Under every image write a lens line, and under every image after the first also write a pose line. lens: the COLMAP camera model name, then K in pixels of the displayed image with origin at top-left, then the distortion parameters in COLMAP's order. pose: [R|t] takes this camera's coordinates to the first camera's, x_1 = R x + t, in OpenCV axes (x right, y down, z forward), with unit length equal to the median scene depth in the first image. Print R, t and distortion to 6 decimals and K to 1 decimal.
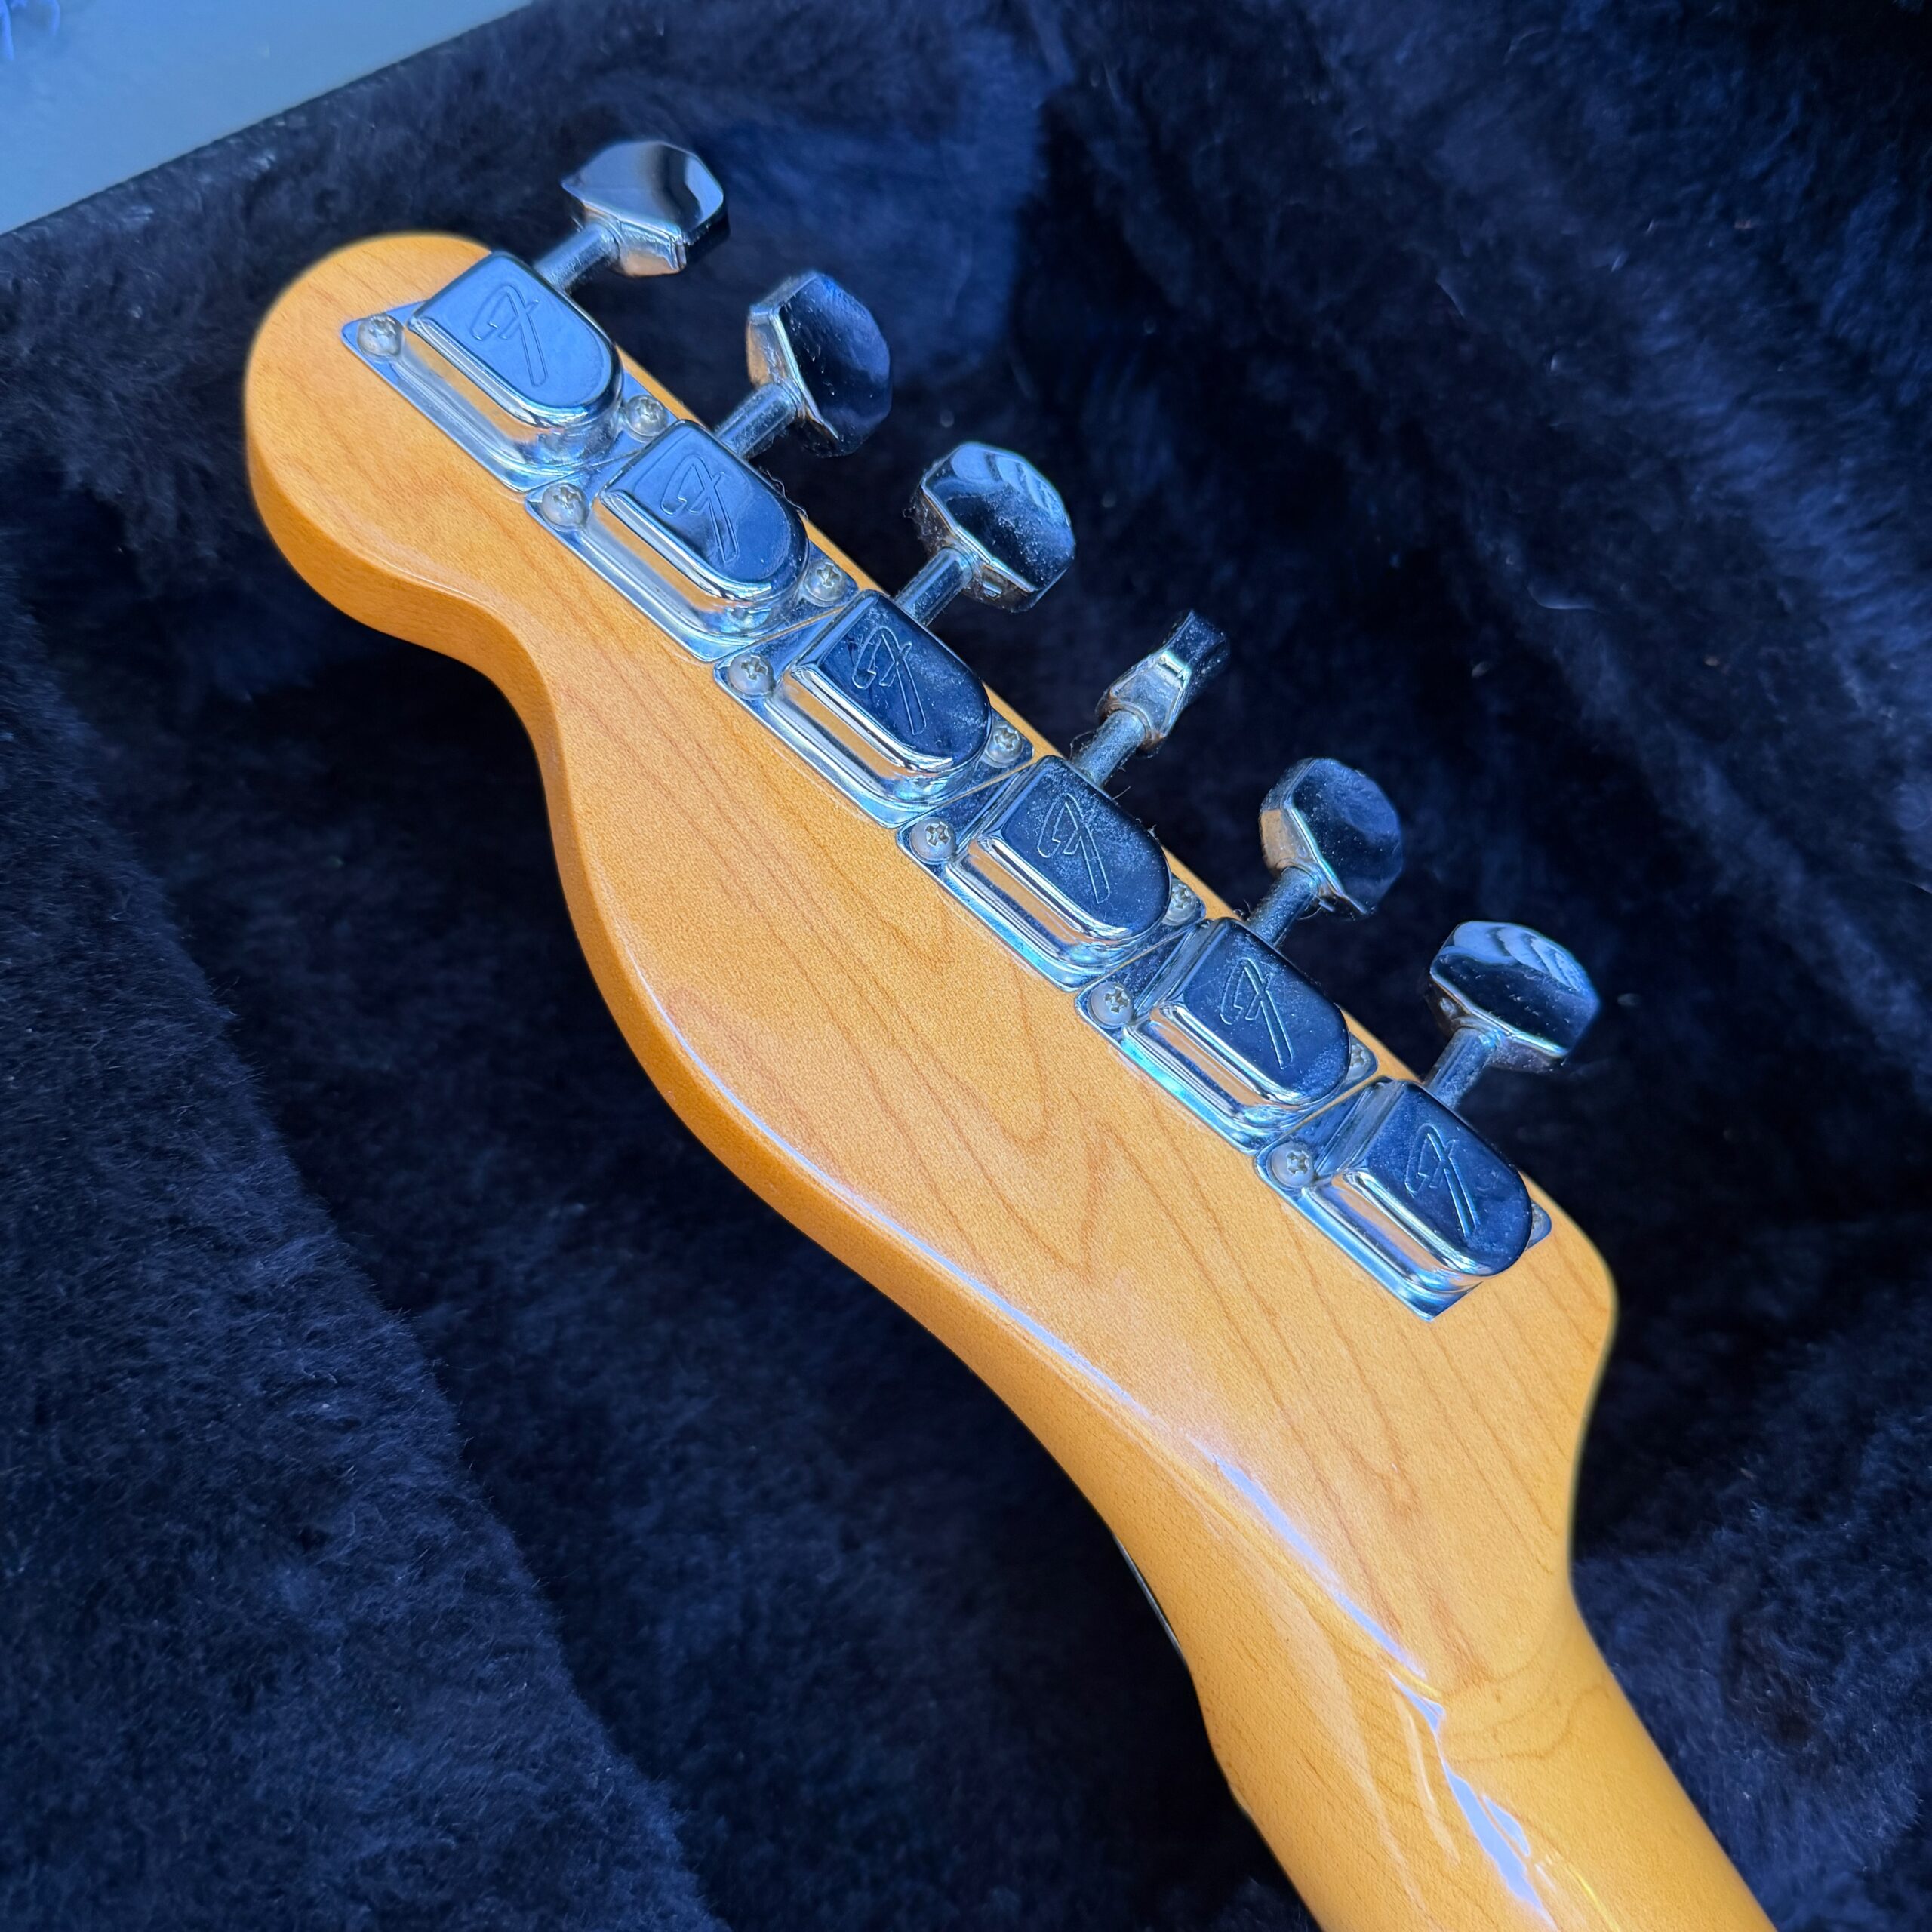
lens RADIAL K [[1671.4, 0, 968.0], [0, 1671.4, 1016.8], [0, 0, 1]] dist [0.147691, -0.332211]
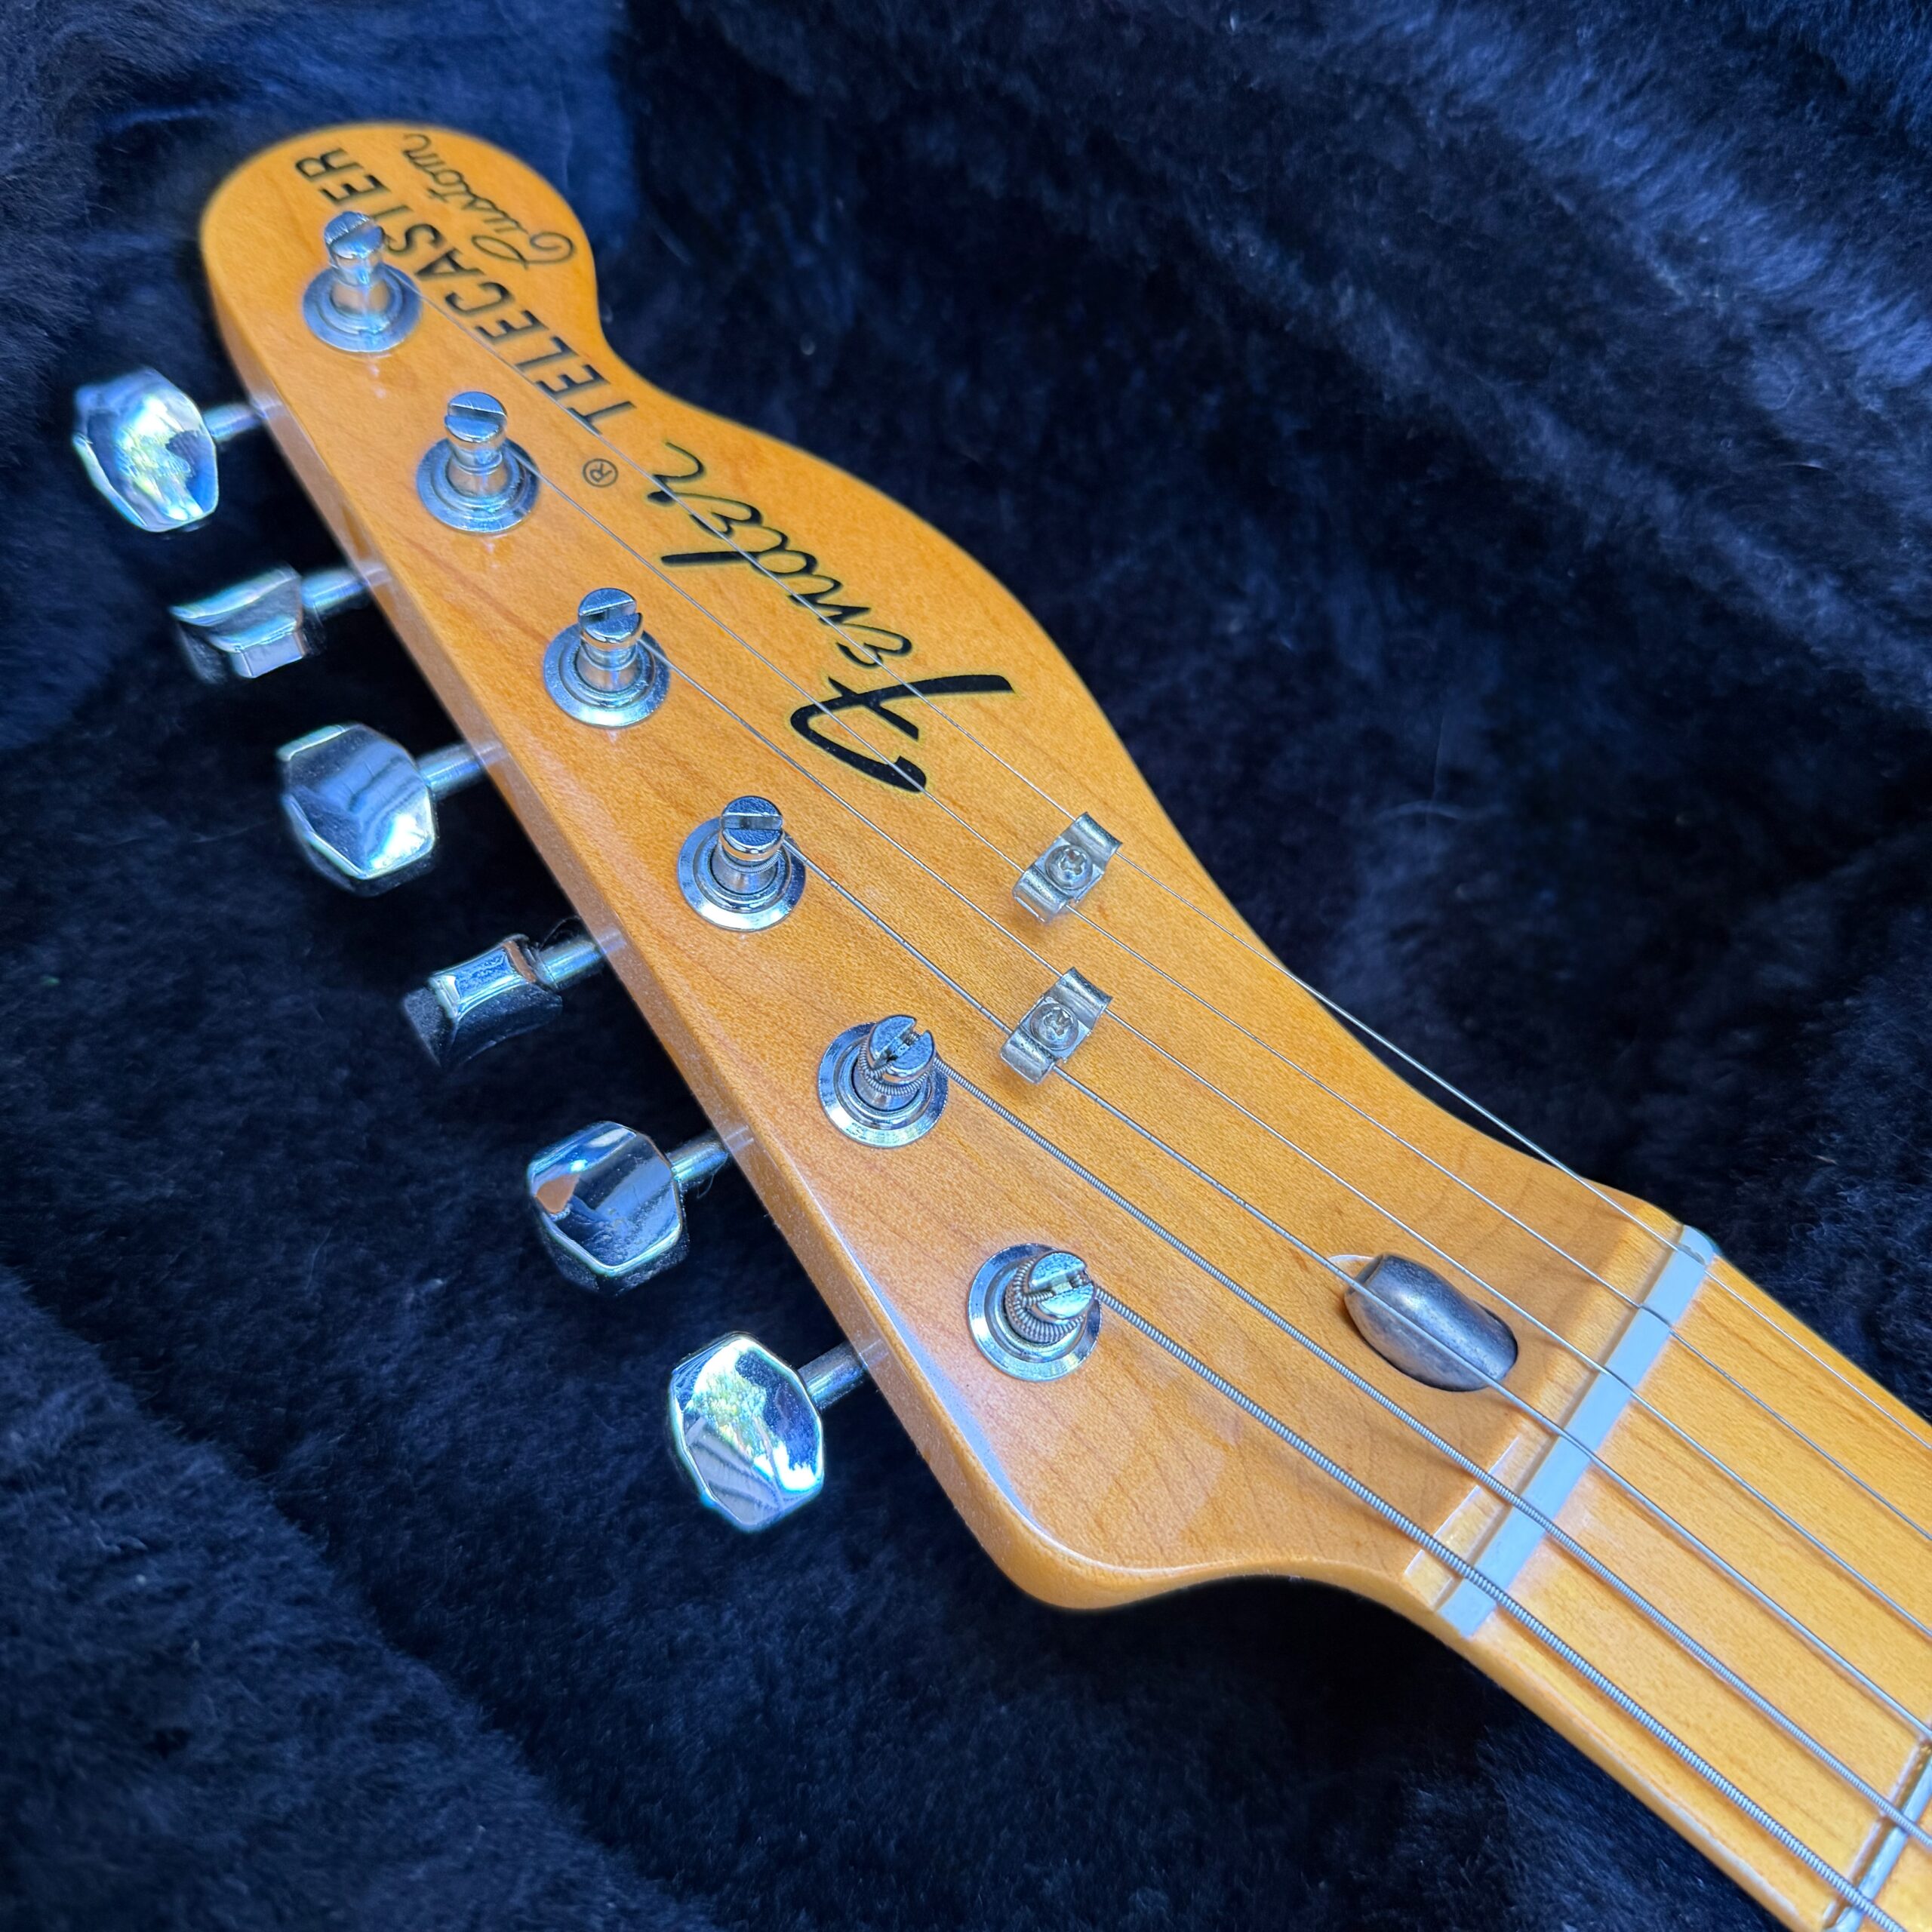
lens RADIAL K [[1691.5, 0, 962.2], [0, 1691.5, 1037.9], [0, 0, 1]] dist [0.050964, -0.120570]
pose [[0.954707, -0.295712, 0.033011, 0.029388], [0.295906, 0.955216, -0.001070, 0.075628], [-0.031216, 0.010790, 0.999454, 0.140067]]
